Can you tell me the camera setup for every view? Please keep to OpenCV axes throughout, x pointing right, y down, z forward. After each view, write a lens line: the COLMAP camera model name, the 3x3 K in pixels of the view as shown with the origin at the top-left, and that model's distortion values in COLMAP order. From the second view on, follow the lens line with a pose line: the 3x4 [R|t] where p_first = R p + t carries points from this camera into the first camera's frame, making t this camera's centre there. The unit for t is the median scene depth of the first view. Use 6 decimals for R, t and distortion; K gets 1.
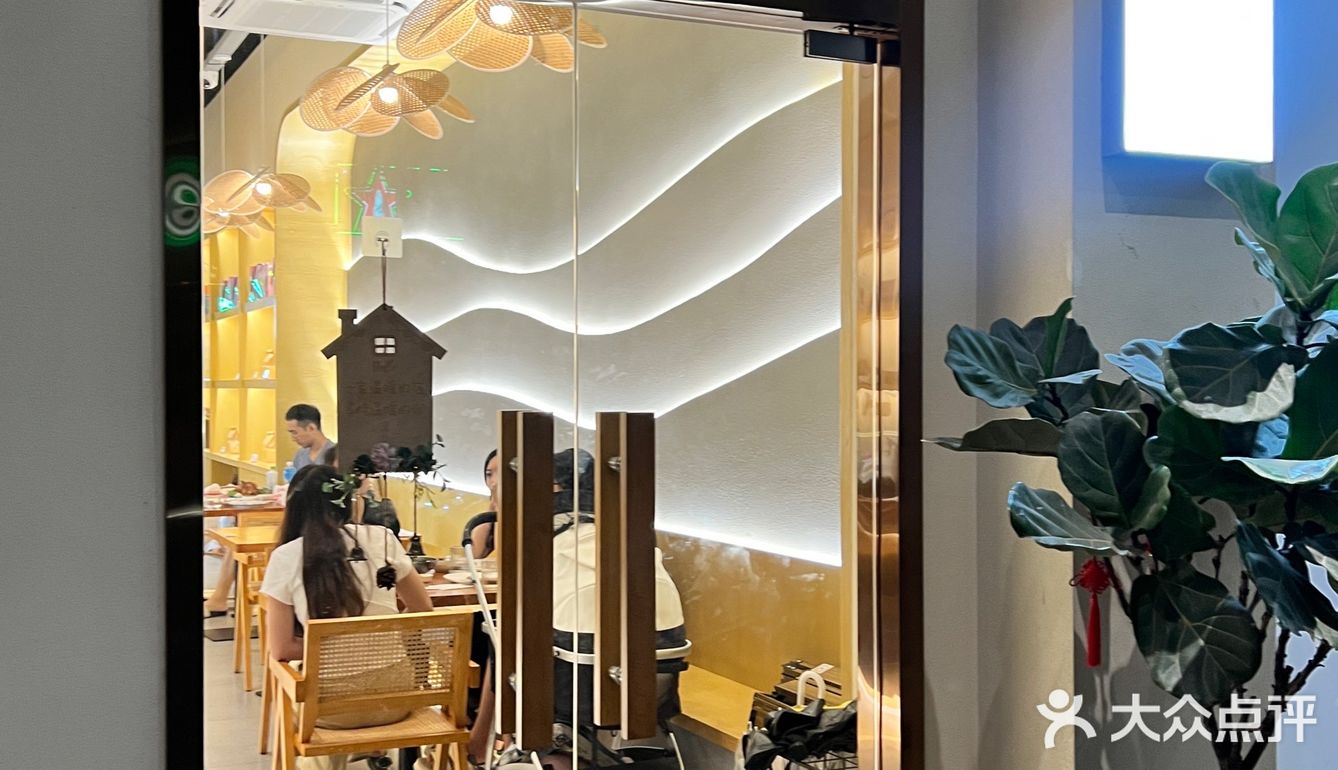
lens RADIAL K [[1489.8, 0, 669.0], [0, 1489.8, 385.0], [0, 0, 1]] dist [0.102421, -0.001399]
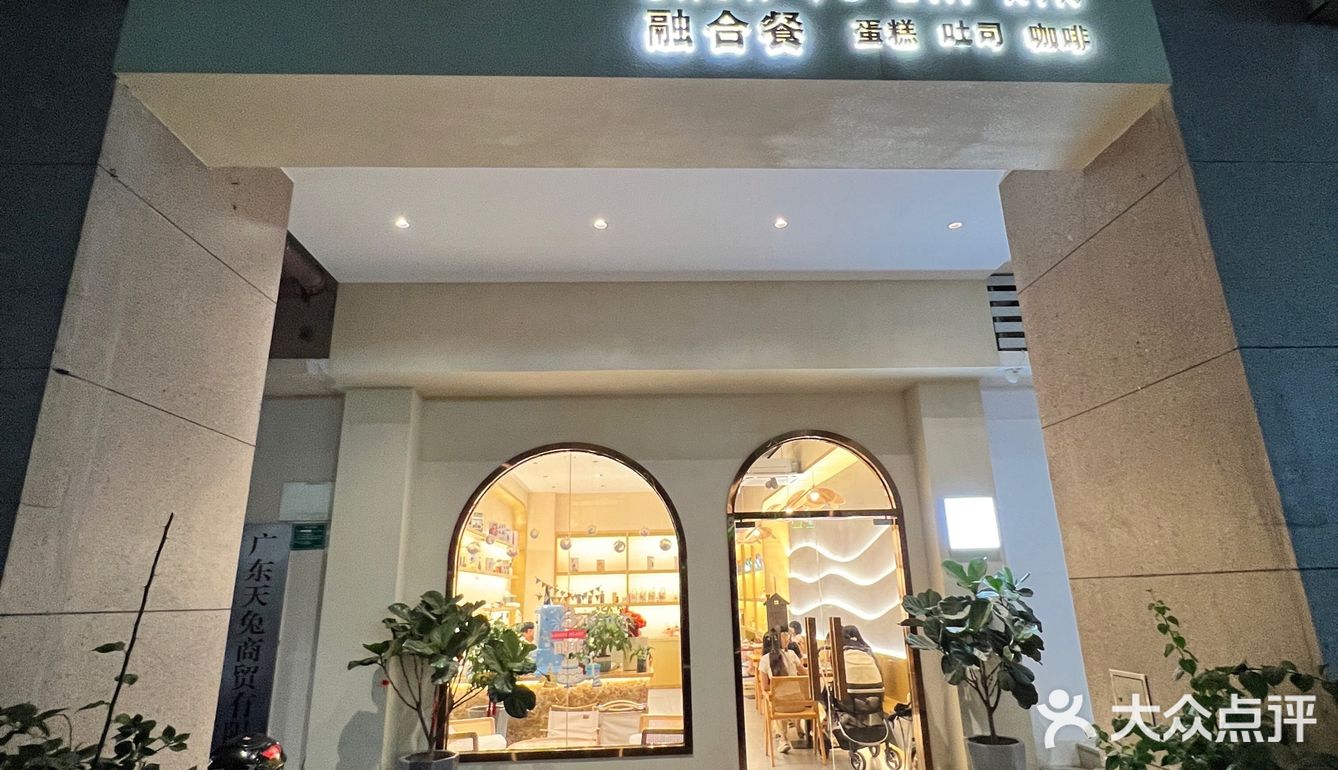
lens RADIAL K [[706.4, 0, 669.0], [0, 706.4, 385.0], [0, 0, 1]] dist [-0.000335, -0.000042]
pose [[0.921154, -0.130110, -0.366805, 0.227002], [0.021973, 0.958348, -0.284757, -0.032753], [0.388576, 0.254245, 0.885645, -0.708811]]
